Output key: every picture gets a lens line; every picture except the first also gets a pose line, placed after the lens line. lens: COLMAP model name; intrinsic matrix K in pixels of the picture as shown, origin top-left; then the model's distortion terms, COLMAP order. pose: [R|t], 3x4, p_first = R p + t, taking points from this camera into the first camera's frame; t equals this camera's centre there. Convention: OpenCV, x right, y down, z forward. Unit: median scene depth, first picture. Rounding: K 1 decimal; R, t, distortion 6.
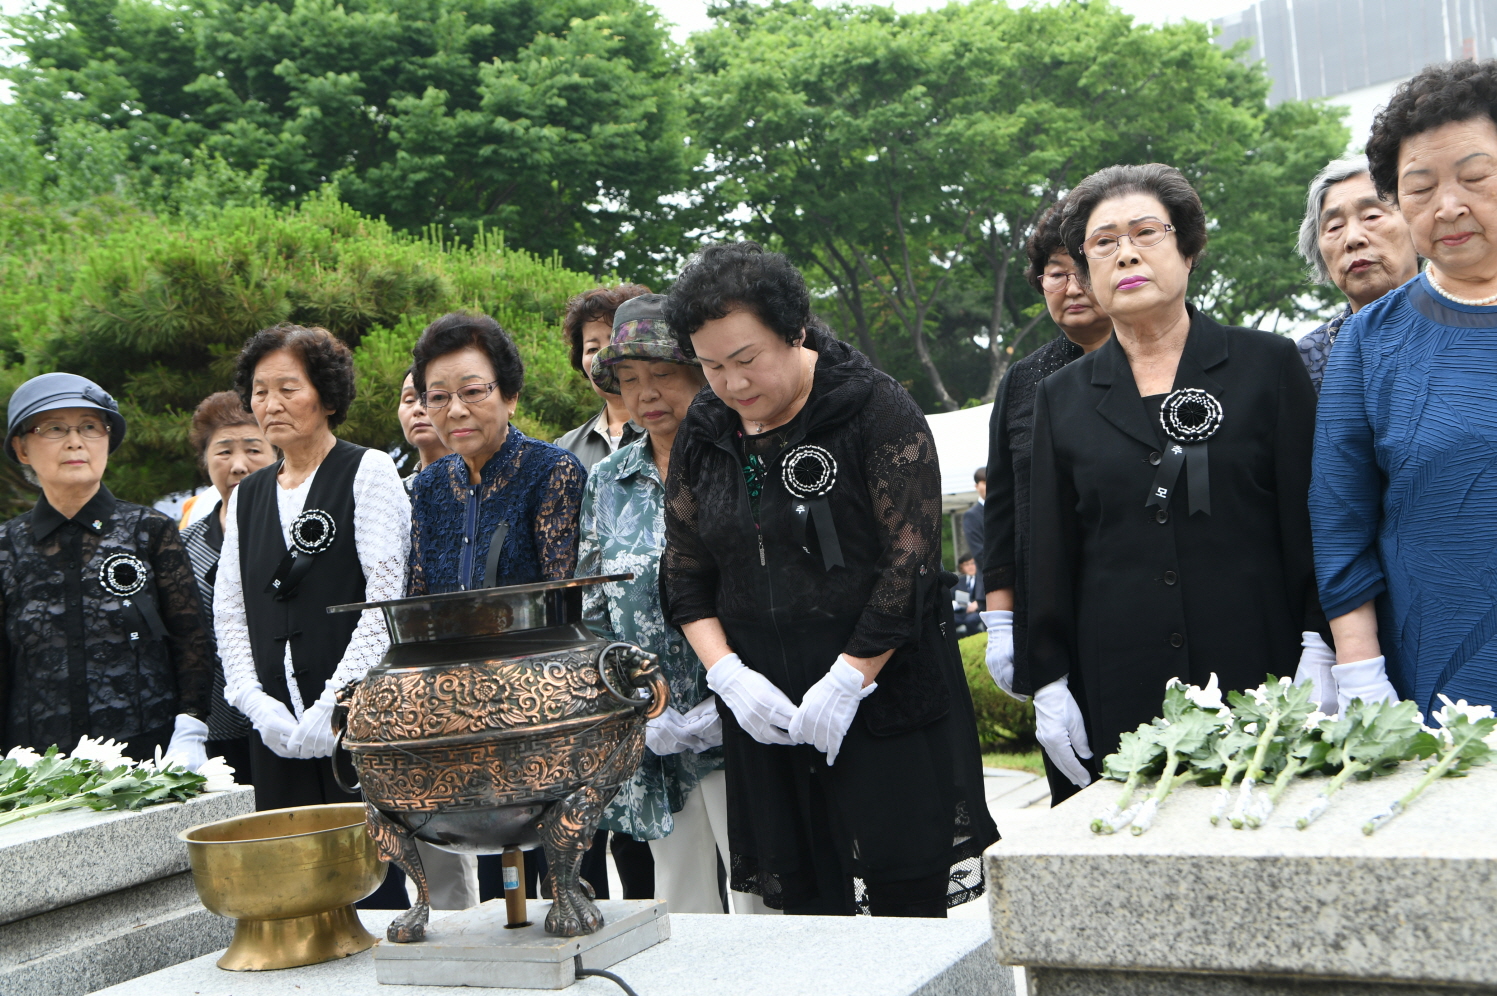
lens RADIAL K [[1662.2, 0, 753.8], [0, 1662.2, 506.0], [0, 0, 1]] dist [0.039932, 0.158314]
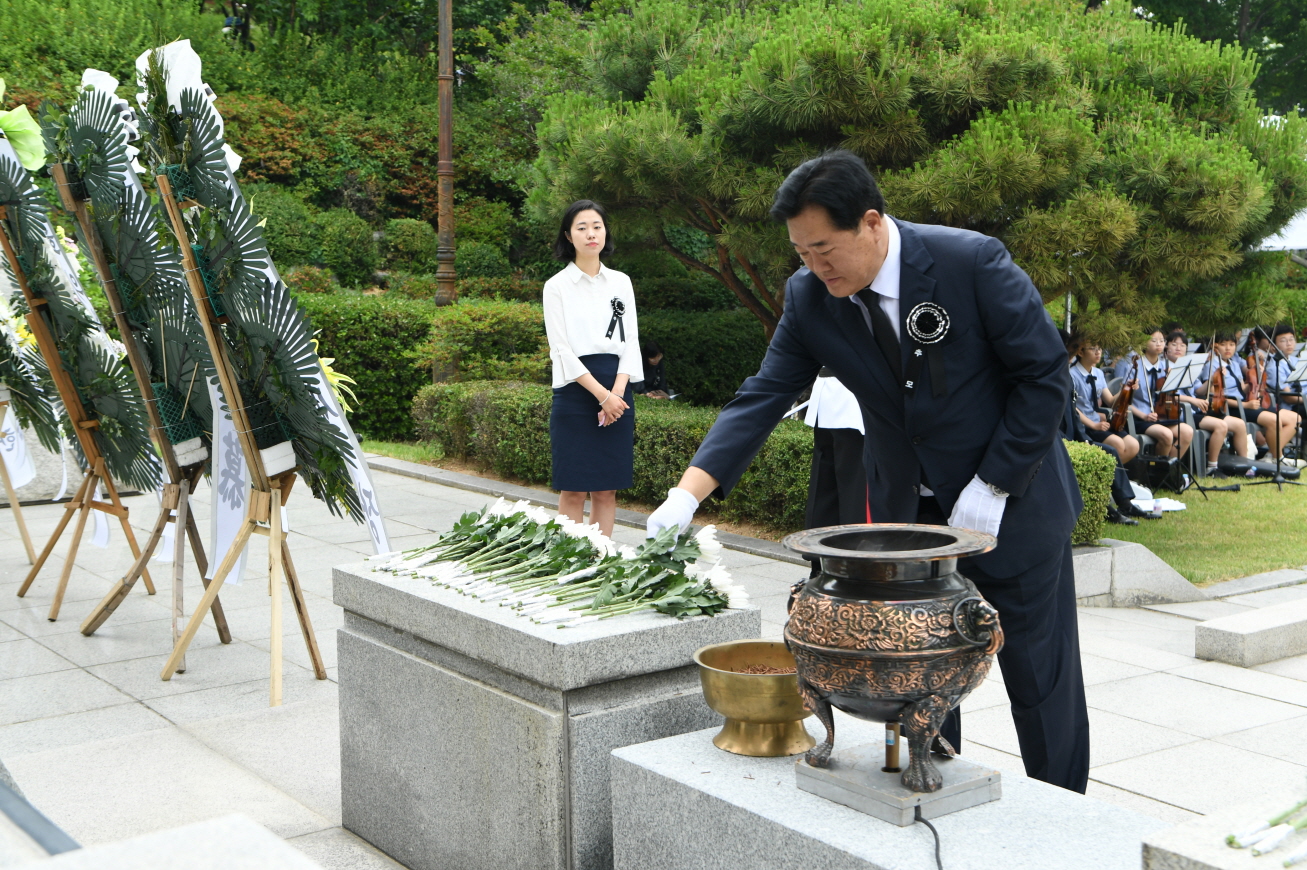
lens RADIAL K [[1587.4, 0, 669.0], [0, 1587.4, 442.6], [0, 0, 1]] dist [0.080123, 0.196655]
pose [[0.899609, 0.128788, -0.417274, 0.057745], [-0.058948, 0.982591, 0.176181, -0.066398], [0.432700, -0.133897, 0.891539, -0.072444]]
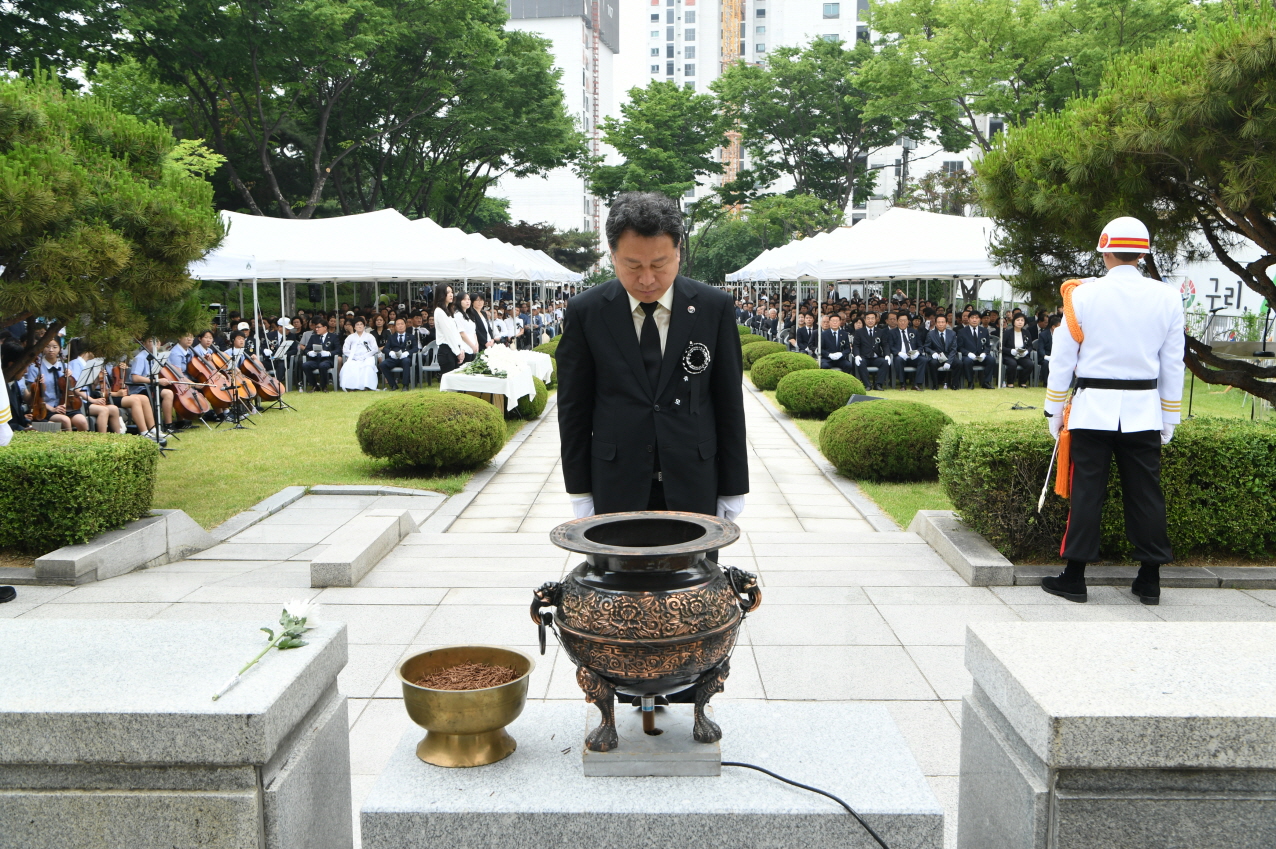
lens RADIAL K [[1107.2, 0, 638.5], [0, 1107.2, 427.4], [0, 0, 1]] dist [-0.026793, 0.049108]
pose [[0.889402, 0.031315, 0.456053, -0.167030], [-0.094225, 0.988786, 0.115864, -0.043325], [-0.447310, -0.146022, 0.882378, 0.021844]]
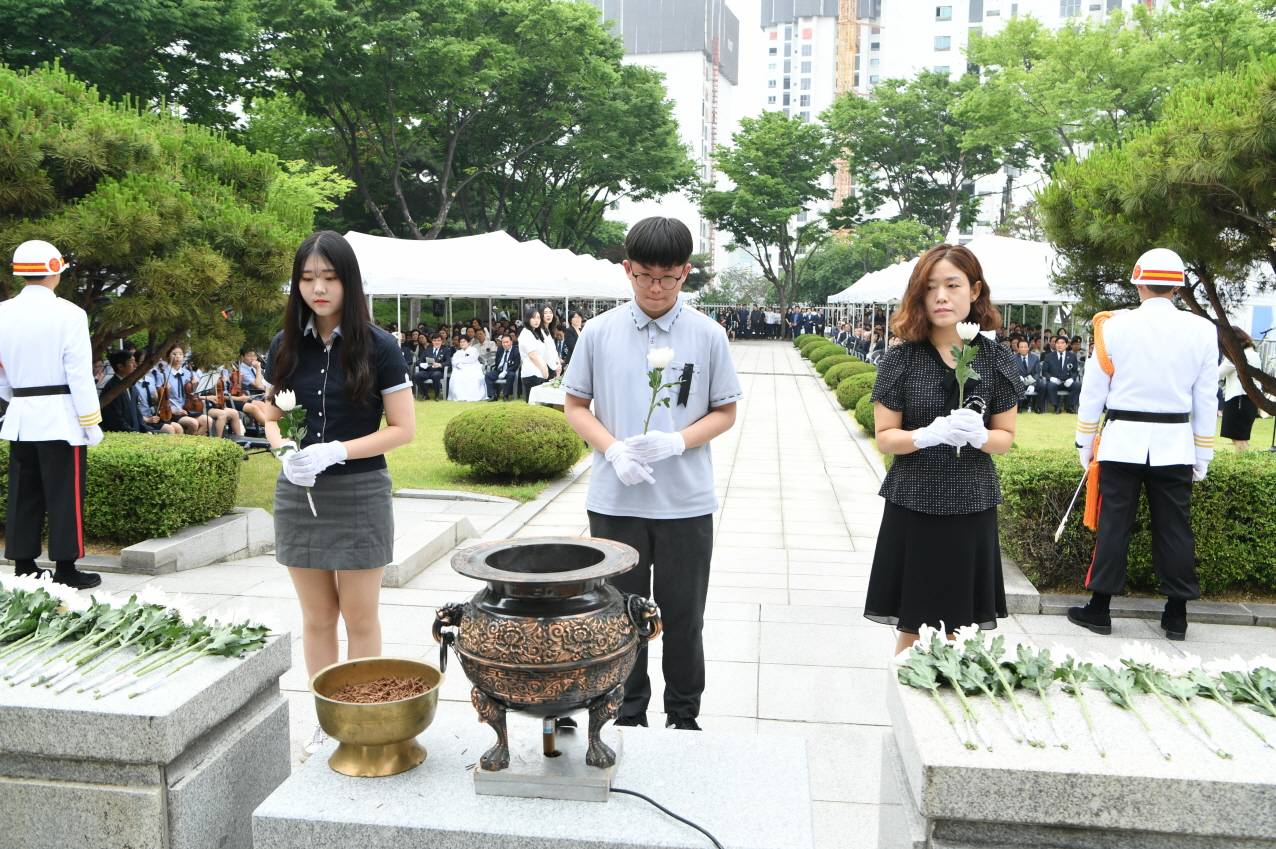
lens RADIAL K [[1052.3, 0, 640.9], [0, 1052.3, 427.0], [0, 0, 1]] dist [-0.041211, 0.042392]
pose [[0.929997, 0.061002, 0.362469, -0.116249], [-0.109611, 0.987291, 0.115074, -0.051625], [-0.350843, -0.146749, 0.924864, 0.010535]]
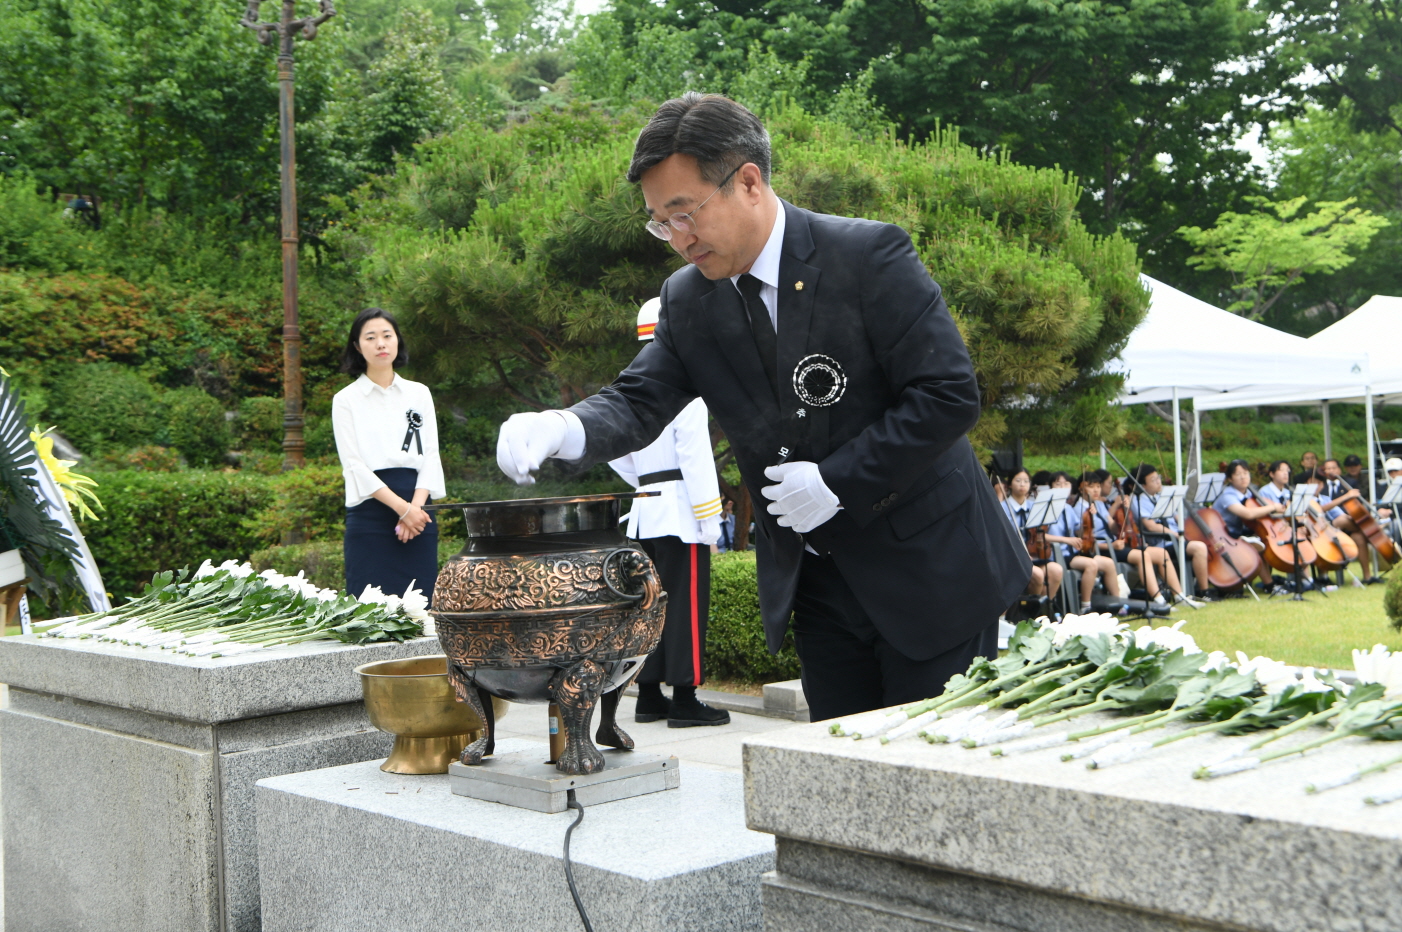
lens RADIAL K [[1628.2, 0, 712.2], [0, 1628.2, 471.9], [0, 0, 1]] dist [0.055818, 0.187719]
pose [[0.933793, 0.051684, -0.354062, 0.100930], [-0.030772, 0.997447, 0.064444, -0.013598], [0.356489, -0.049282, 0.932999, -0.027277]]
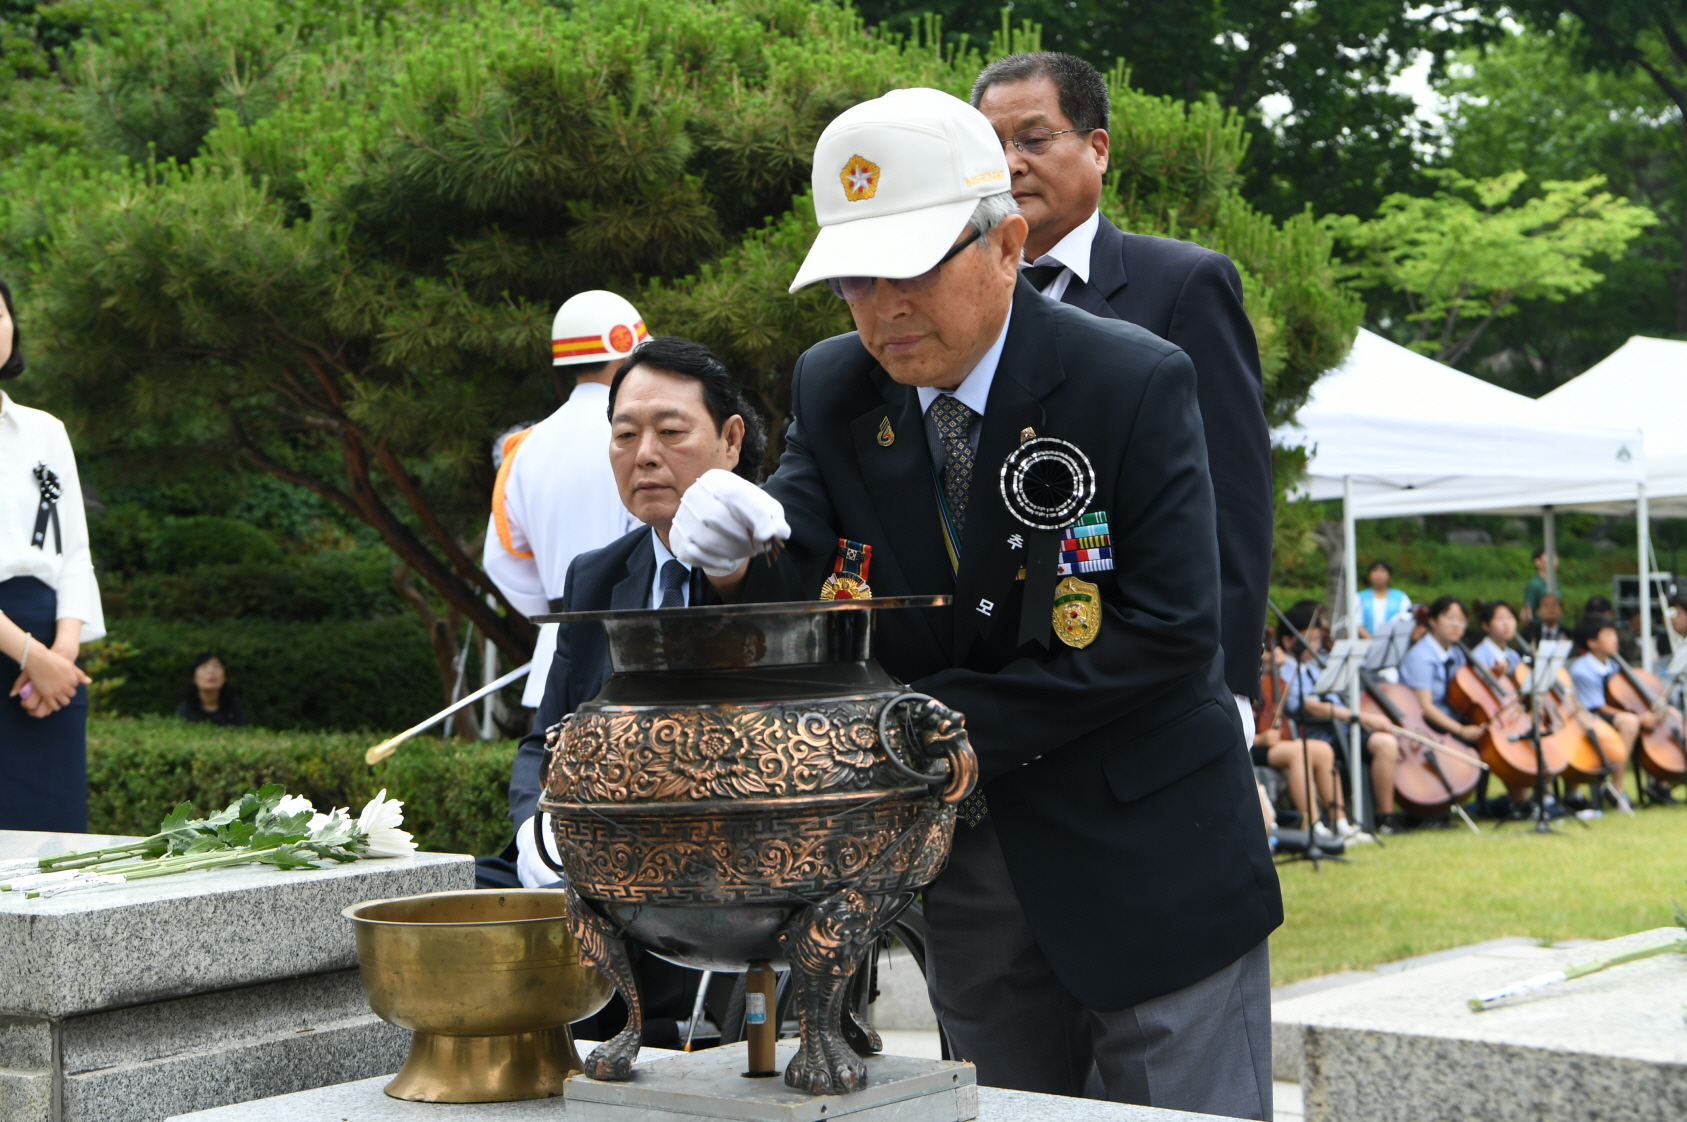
lens RADIAL K [[2768.1, 0, 855.8], [0, 2768.1, 571.6], [0, 0, 1]] dist [0.203451, 0.346000]
pose [[0.971799, 0.063224, -0.227179, 0.039718], [-0.054849, 0.997569, 0.042994, -0.004685], [0.229345, -0.029321, 0.972903, -0.038174]]
